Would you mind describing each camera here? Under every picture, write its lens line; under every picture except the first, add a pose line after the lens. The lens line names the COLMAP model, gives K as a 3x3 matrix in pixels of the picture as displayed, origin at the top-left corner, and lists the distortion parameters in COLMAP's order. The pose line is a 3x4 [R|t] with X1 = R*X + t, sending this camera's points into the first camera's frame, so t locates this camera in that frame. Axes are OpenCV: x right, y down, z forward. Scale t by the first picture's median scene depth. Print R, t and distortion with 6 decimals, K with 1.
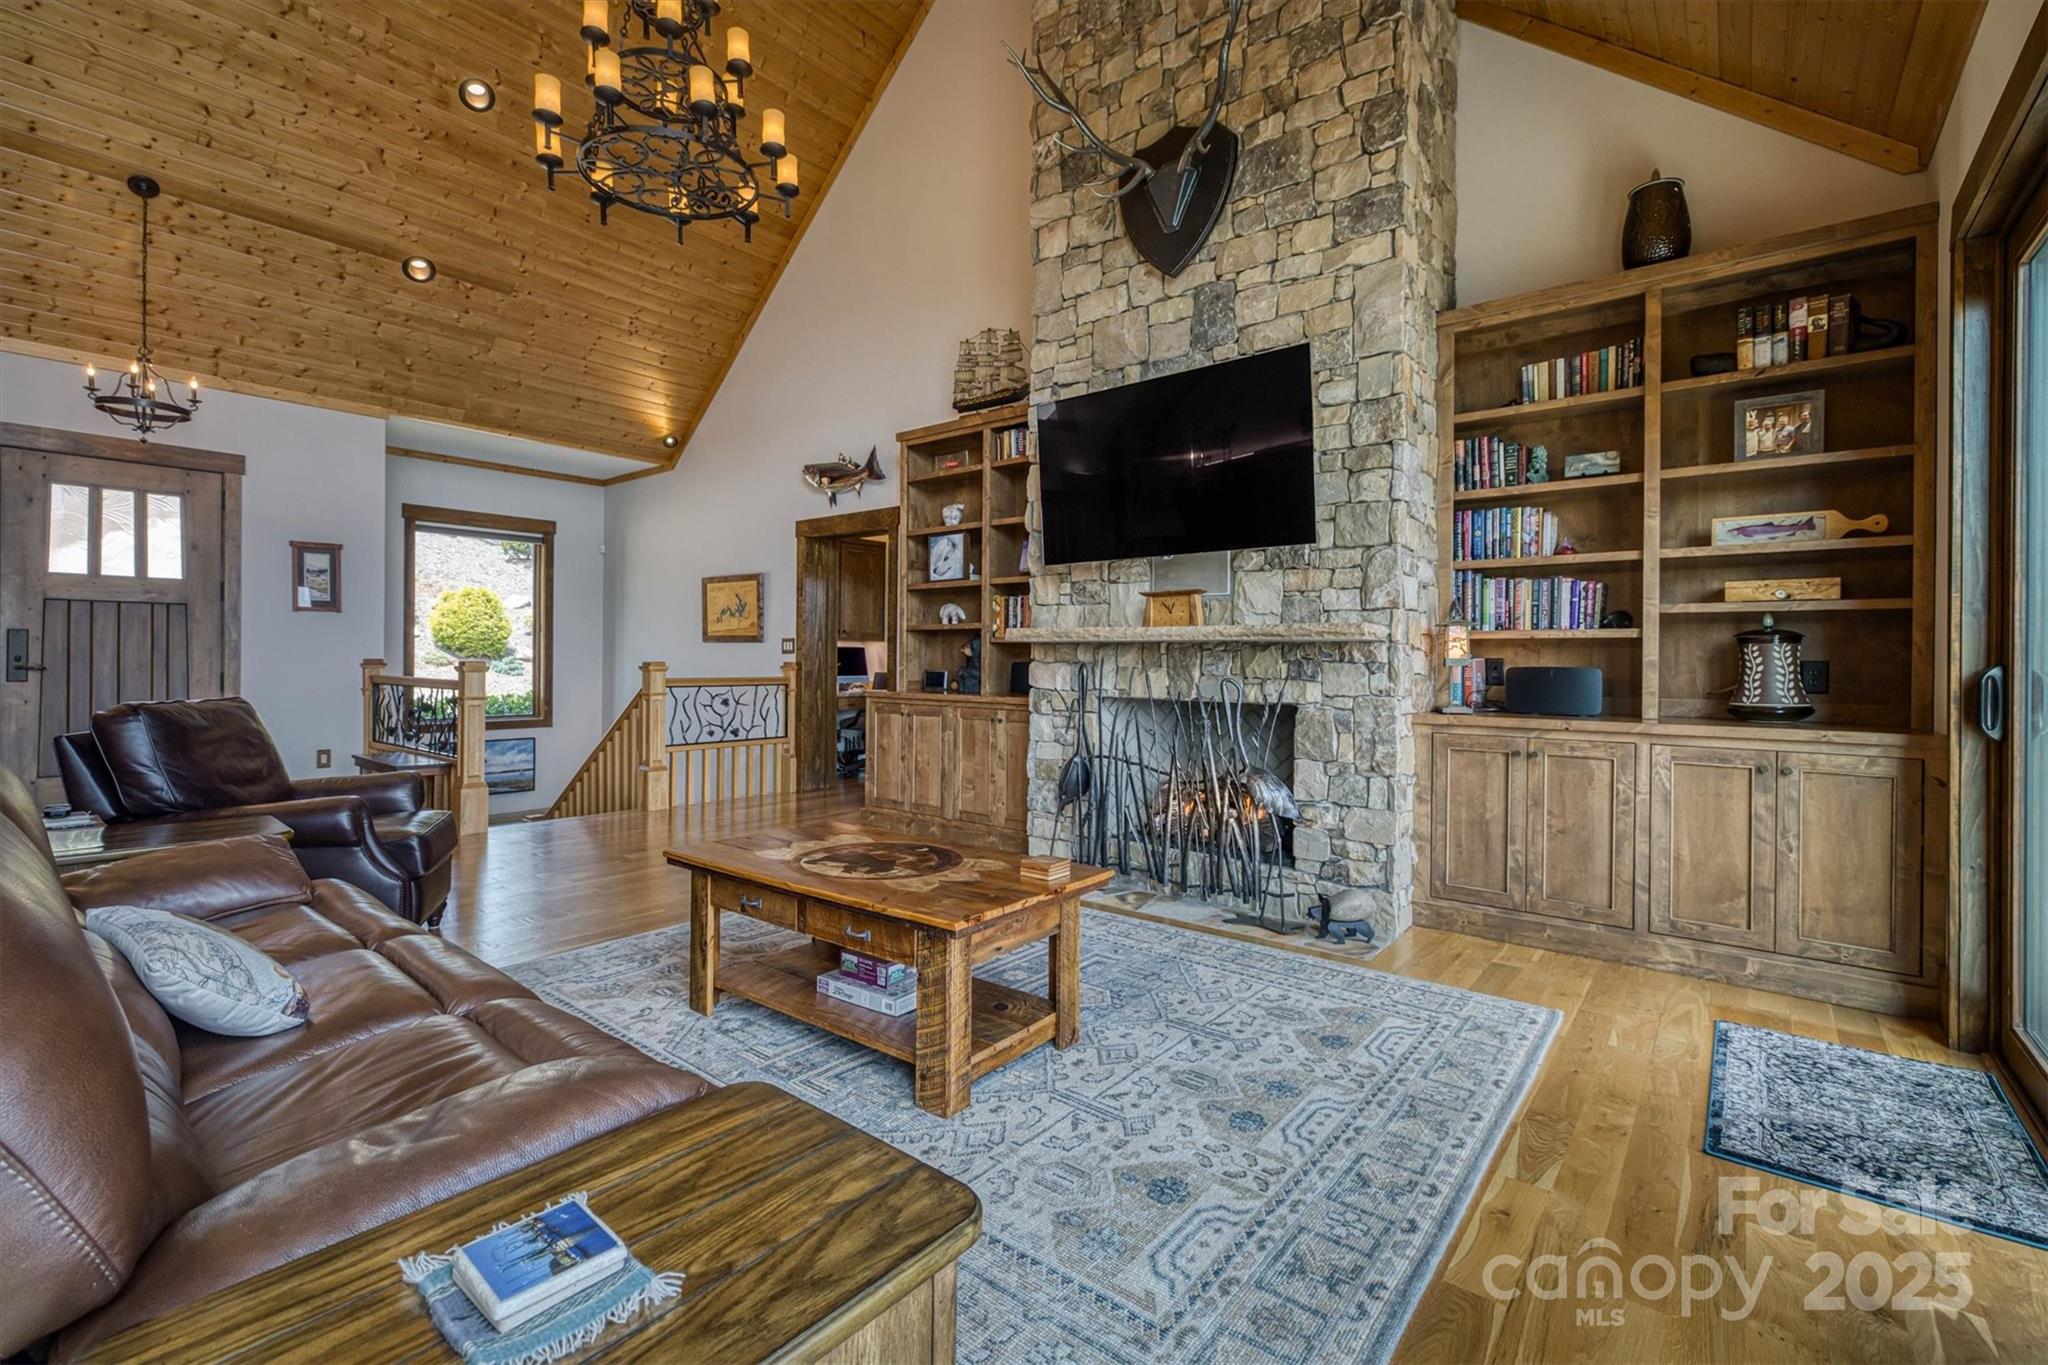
lens RADIAL K [[864.2, 0, 986.4], [0, 864.2, 660.3], [0, 0, 1]] dist [0.002149, 0.000311]
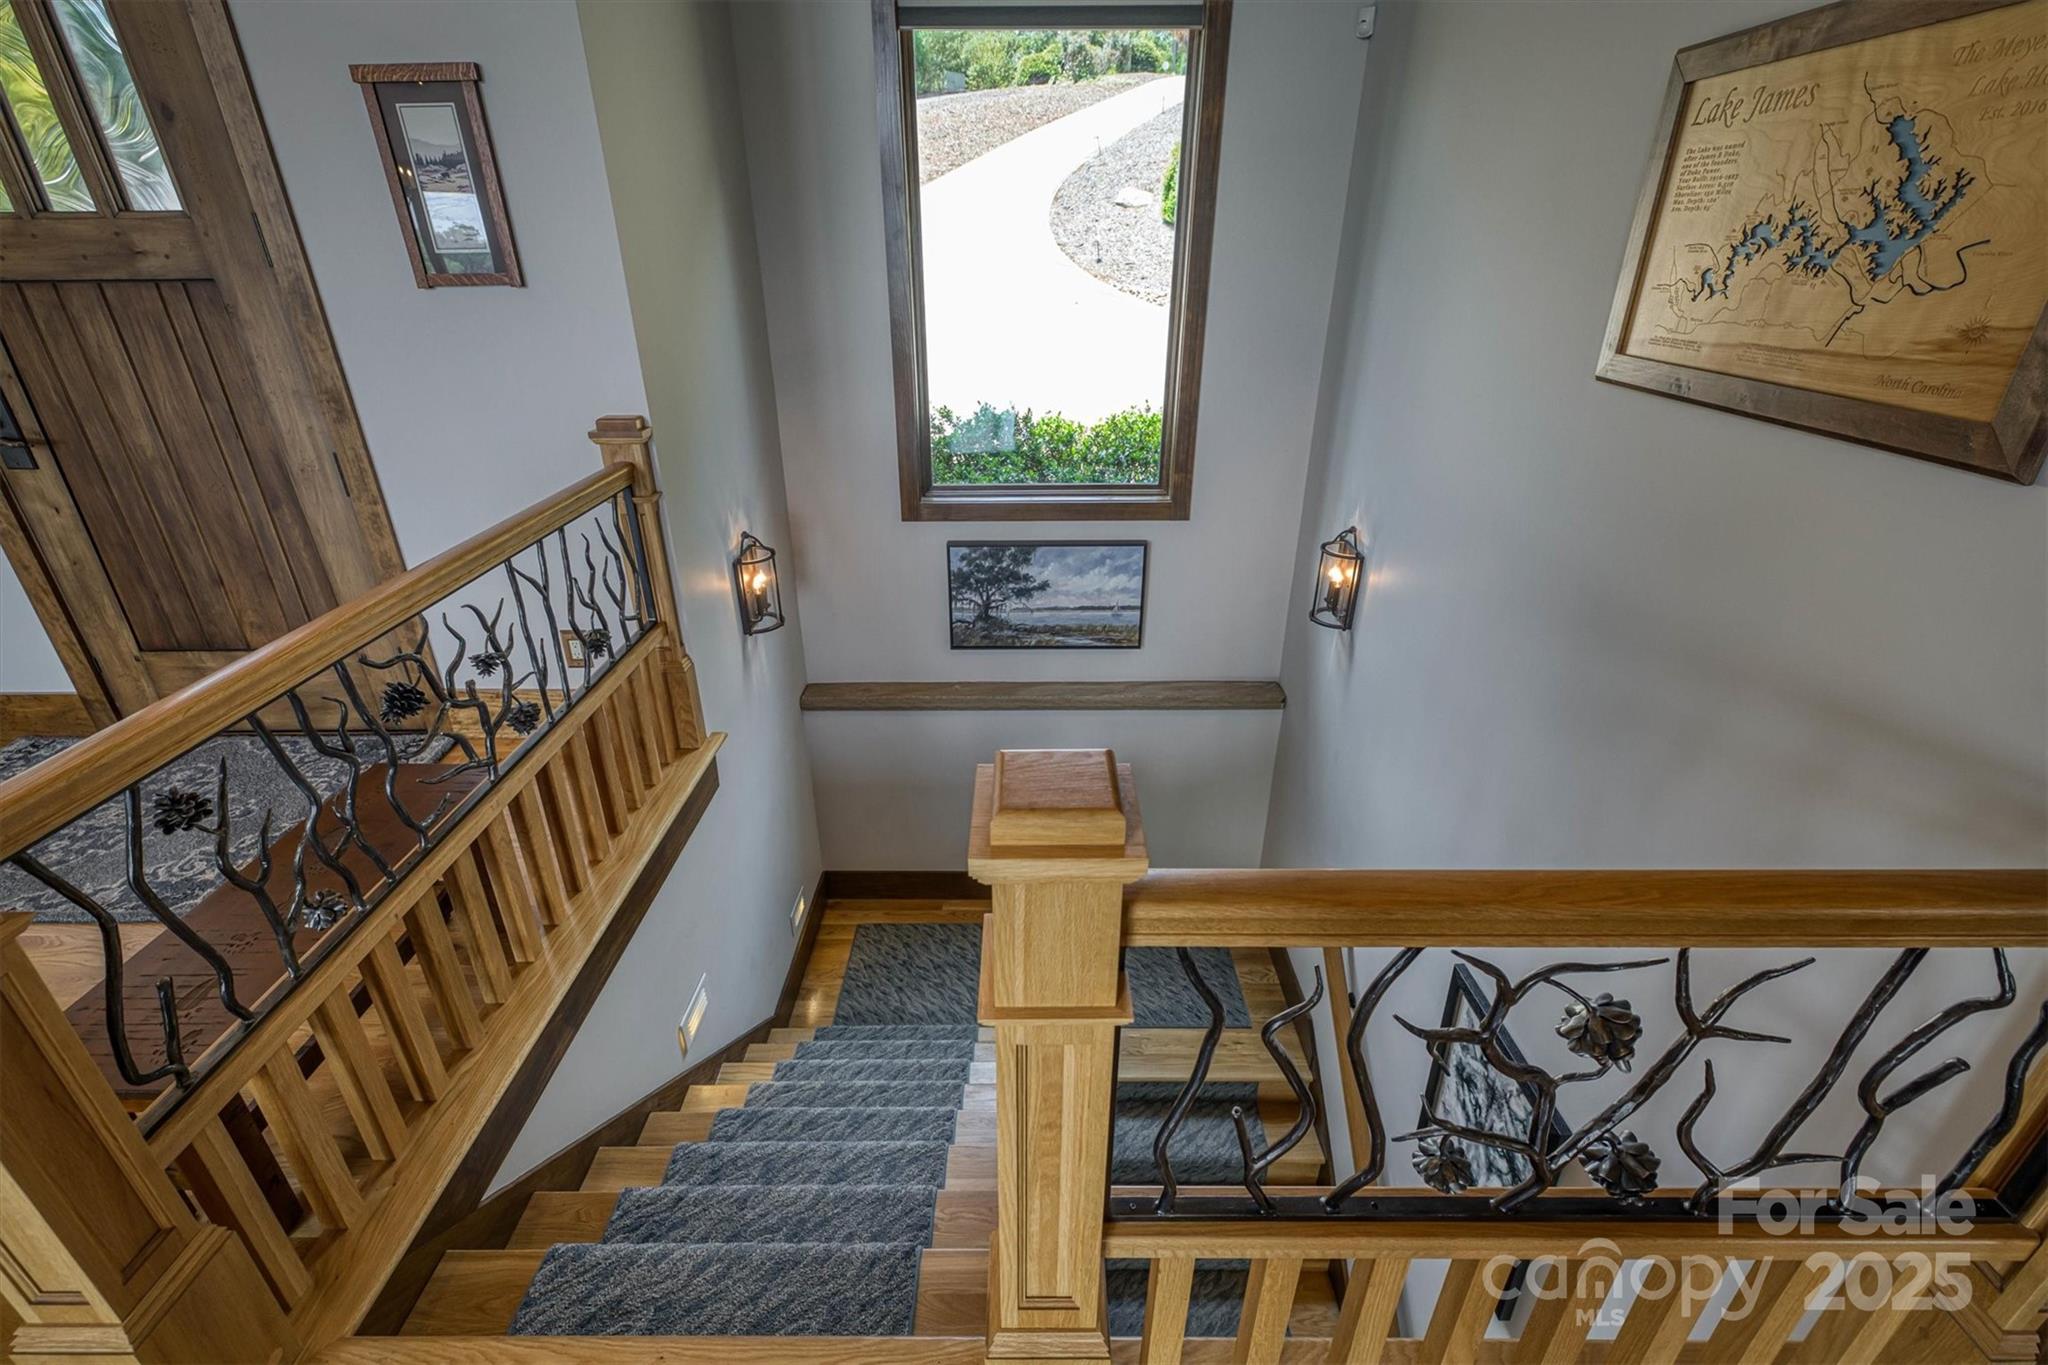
lens RADIAL K [[870.3, 0, 1033.9], [0, 870.3, 677.7], [0, 0, 1]] dist [0.001576, 0.000210]
pose [[0.643289, 0.330924, -0.690412, -0.290072], [0.005831, 0.899620, 0.436634, -0.064936], [0.765602, -0.284907, 0.576786, 0.887982]]
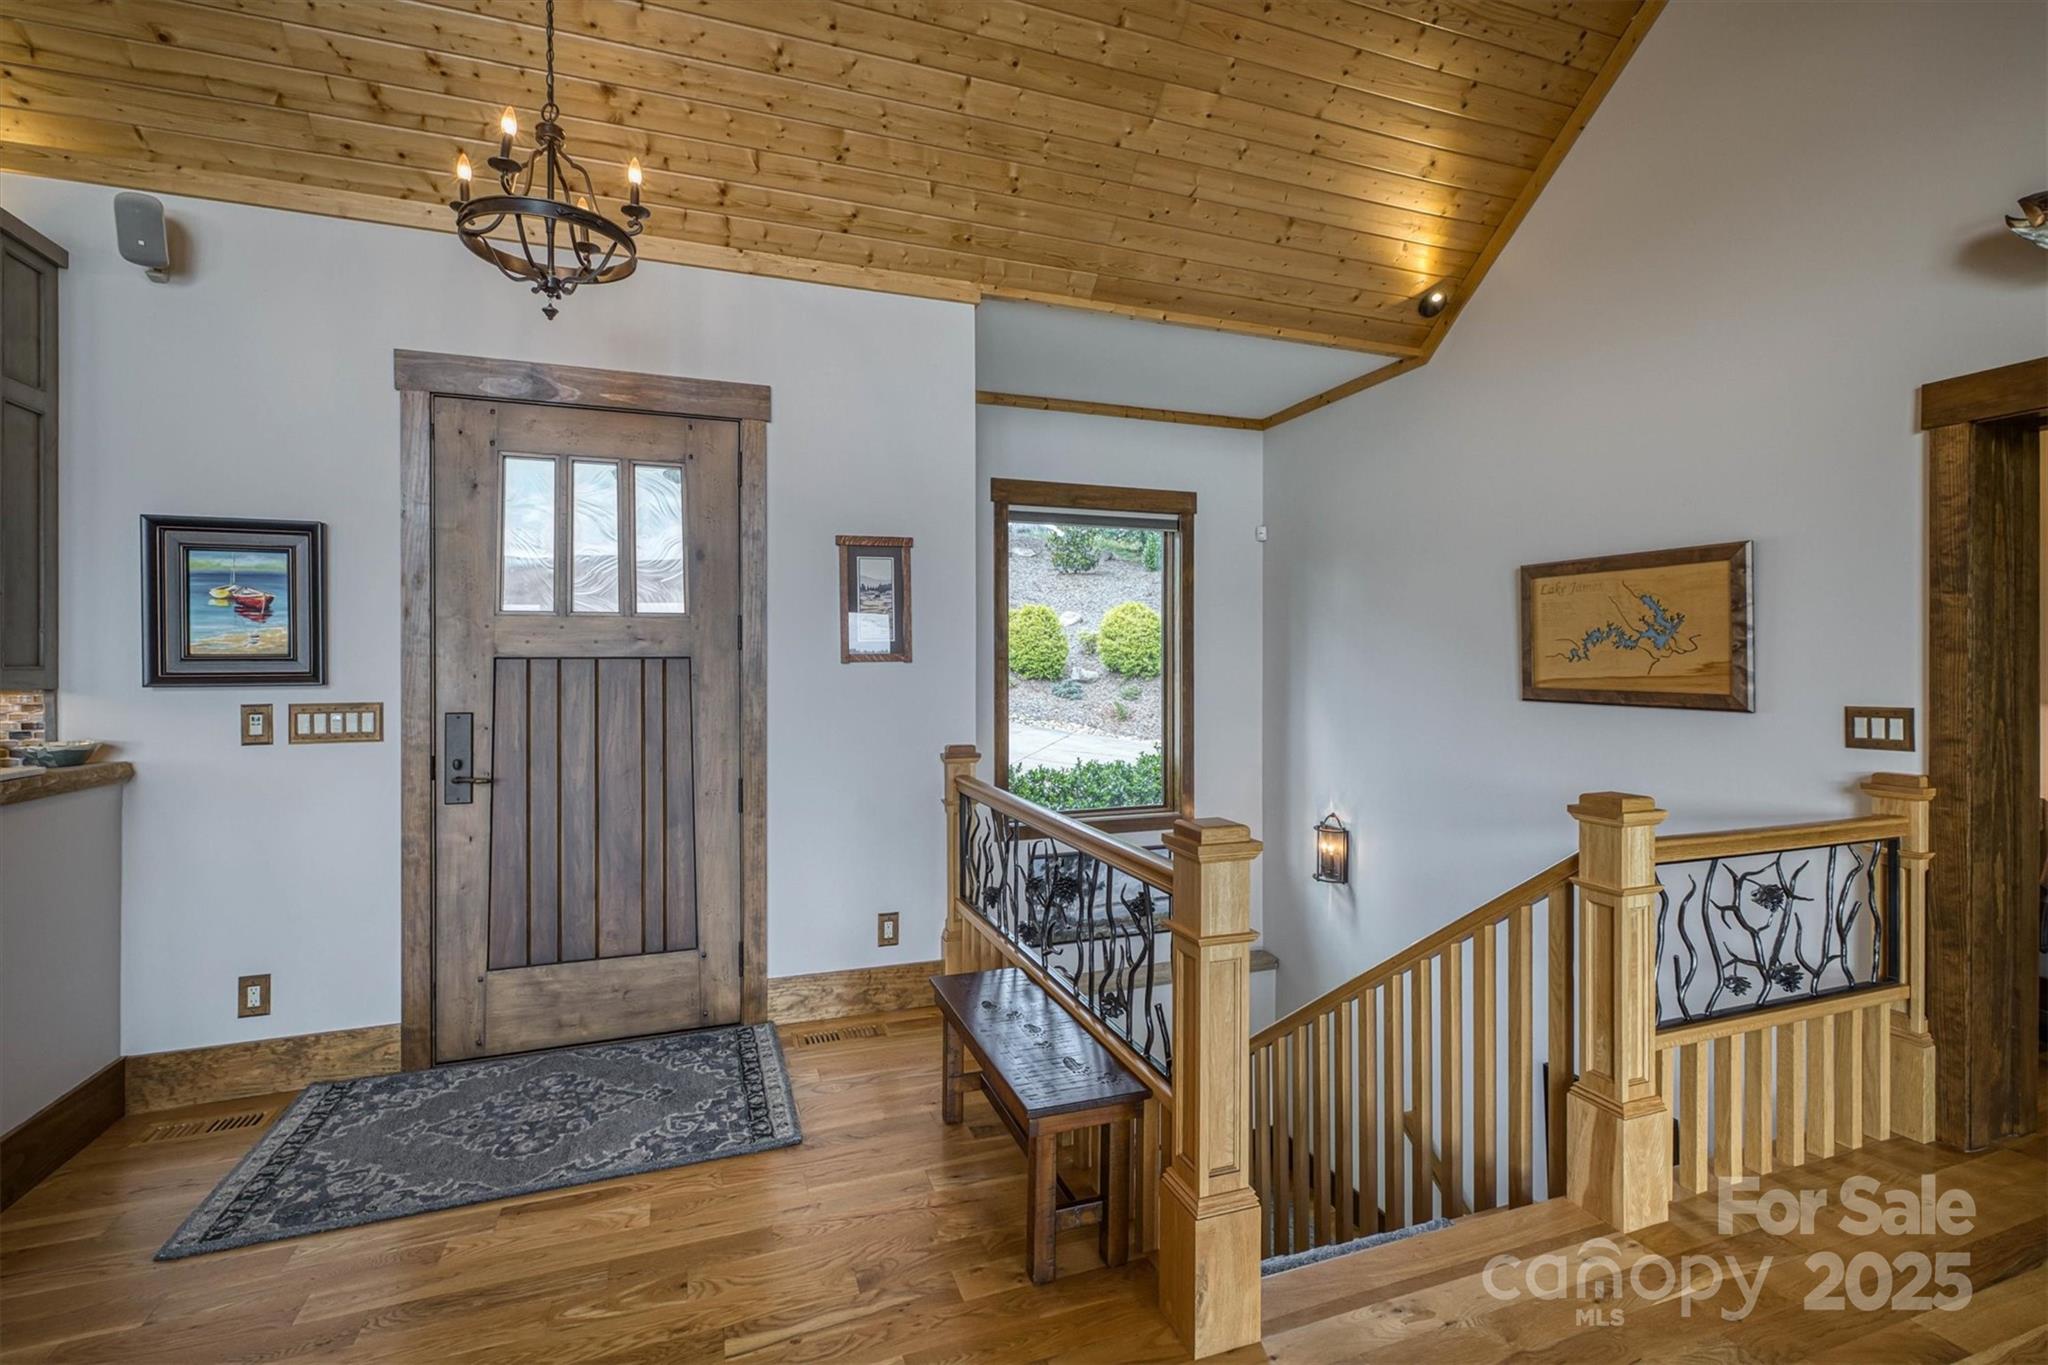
lens RADIAL K [[884.3, 0, 1024.0], [0, 884.3, 682.5], [0, 0, 1]] dist [0.000742, 0.000343]
pose [[0.864439, 0.001898, -0.502735, -0.395251], [0.006366, 0.999871, 0.014720, -0.049306], [0.502698, -0.015925, 0.864315, 0.541139]]
